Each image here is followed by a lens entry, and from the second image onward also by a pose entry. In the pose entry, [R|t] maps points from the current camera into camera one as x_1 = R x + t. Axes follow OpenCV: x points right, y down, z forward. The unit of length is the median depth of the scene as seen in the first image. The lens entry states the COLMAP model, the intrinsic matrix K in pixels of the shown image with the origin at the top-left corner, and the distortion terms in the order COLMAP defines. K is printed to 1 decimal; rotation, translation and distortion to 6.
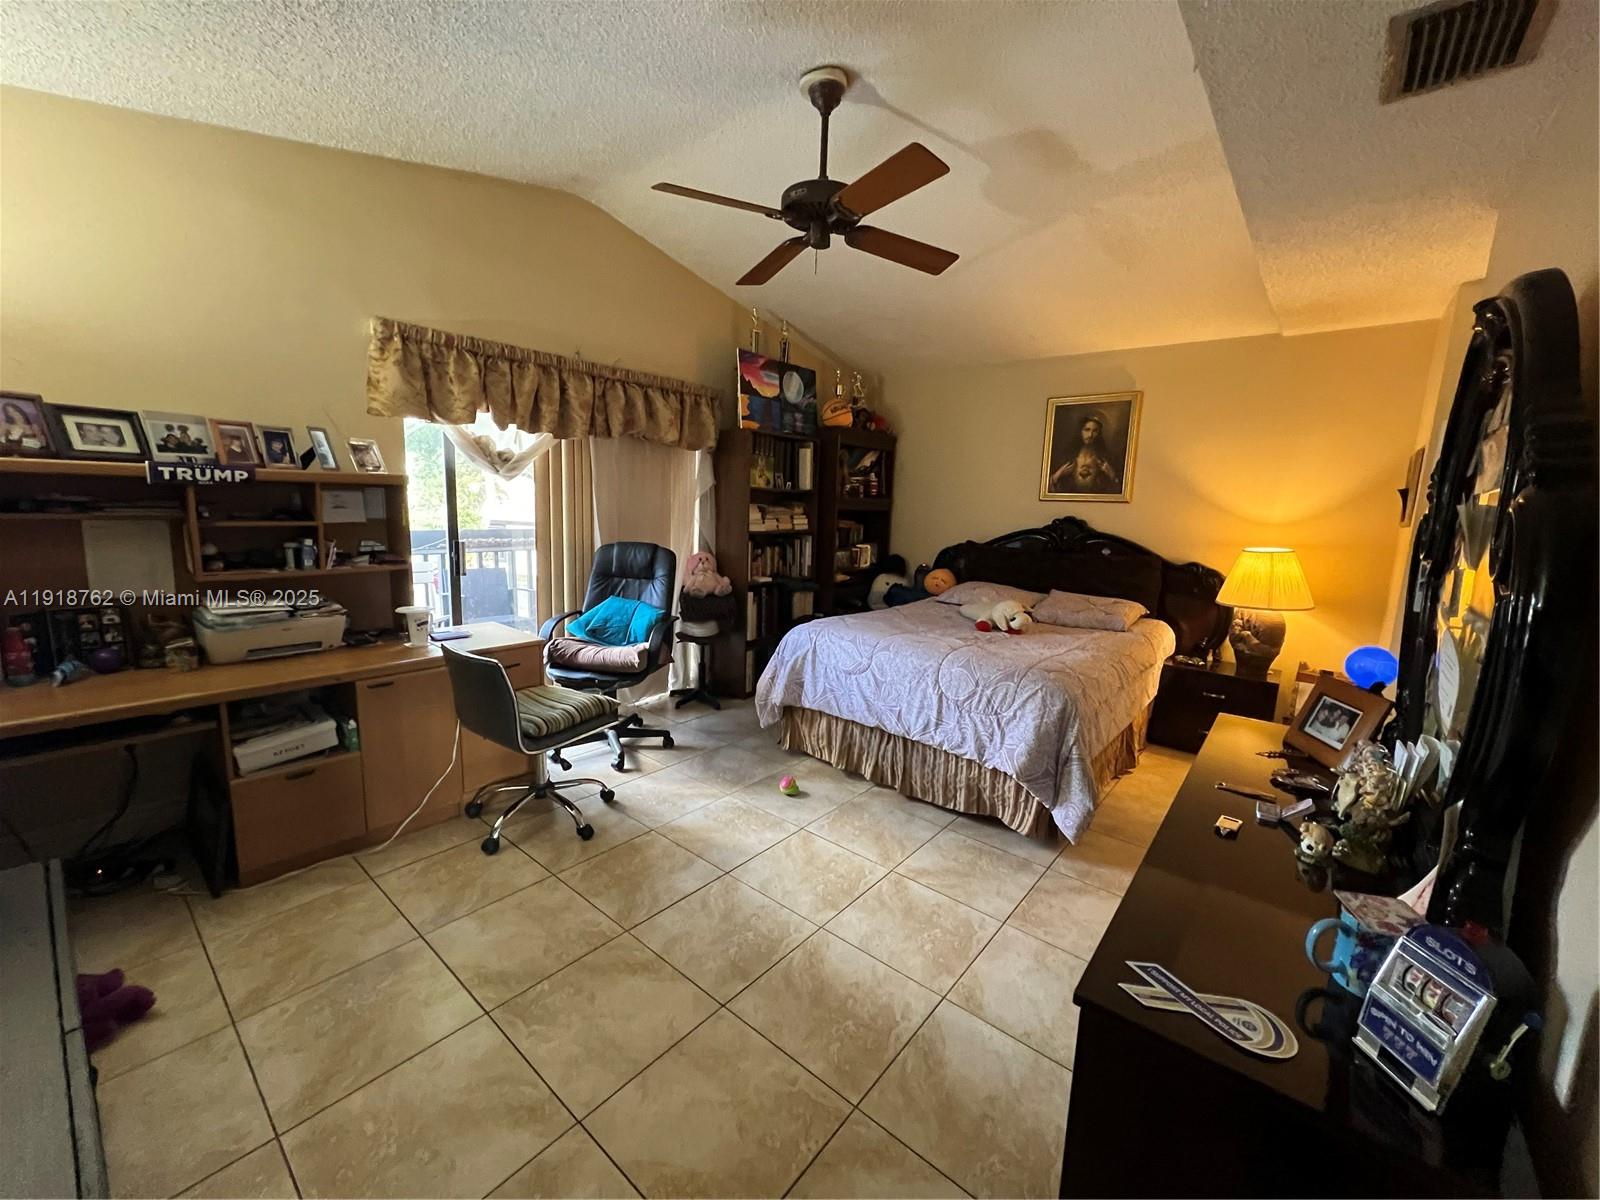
lens RADIAL K [[634.0, 0, 796.5], [0, 634.0, 595.6], [0, 0, 1]] dist [0.000887, 0.000035]
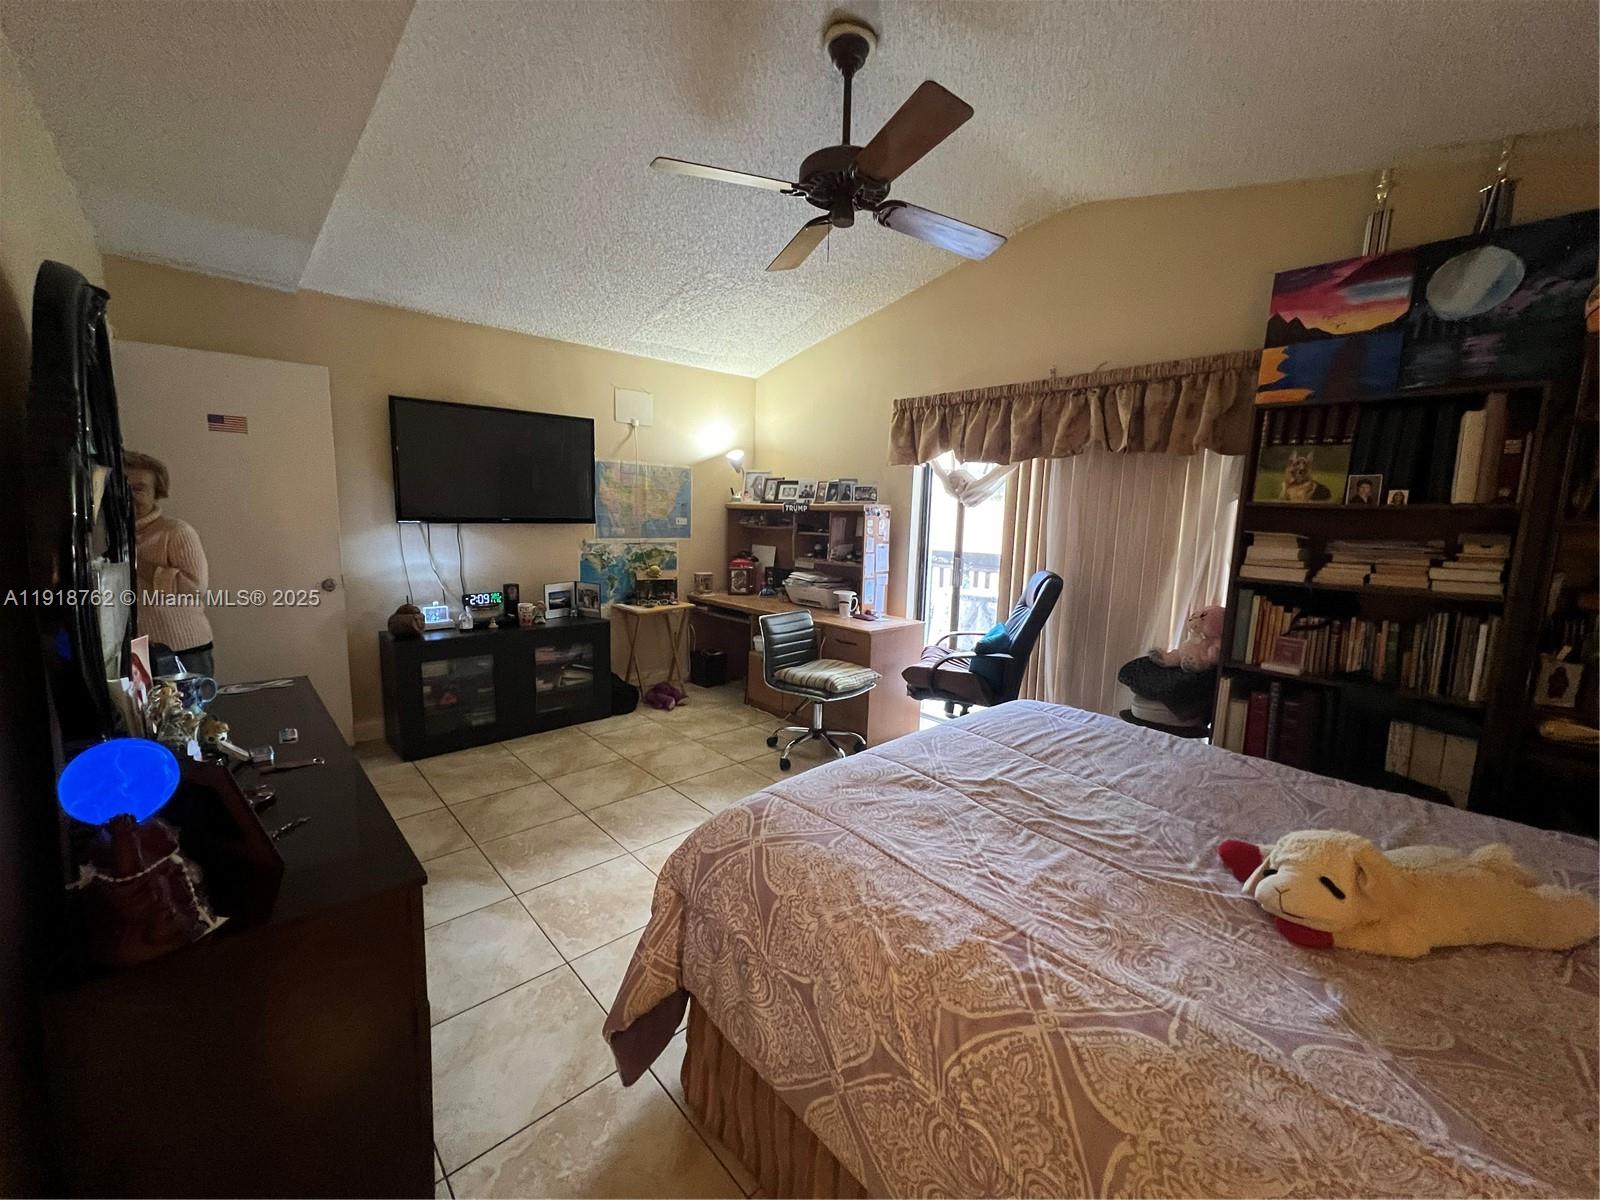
lens RADIAL K [[634.0, 0, 797.5], [0, 634.0, 595.7], [0, 0, 1]] dist [0.000887, 0.000035]
pose [[-0.124347, 0.097009, -0.987485, 0.759350], [-0.175939, 0.977284, 0.118162, -0.109150], [0.976516, 0.188431, -0.104455, 0.877844]]
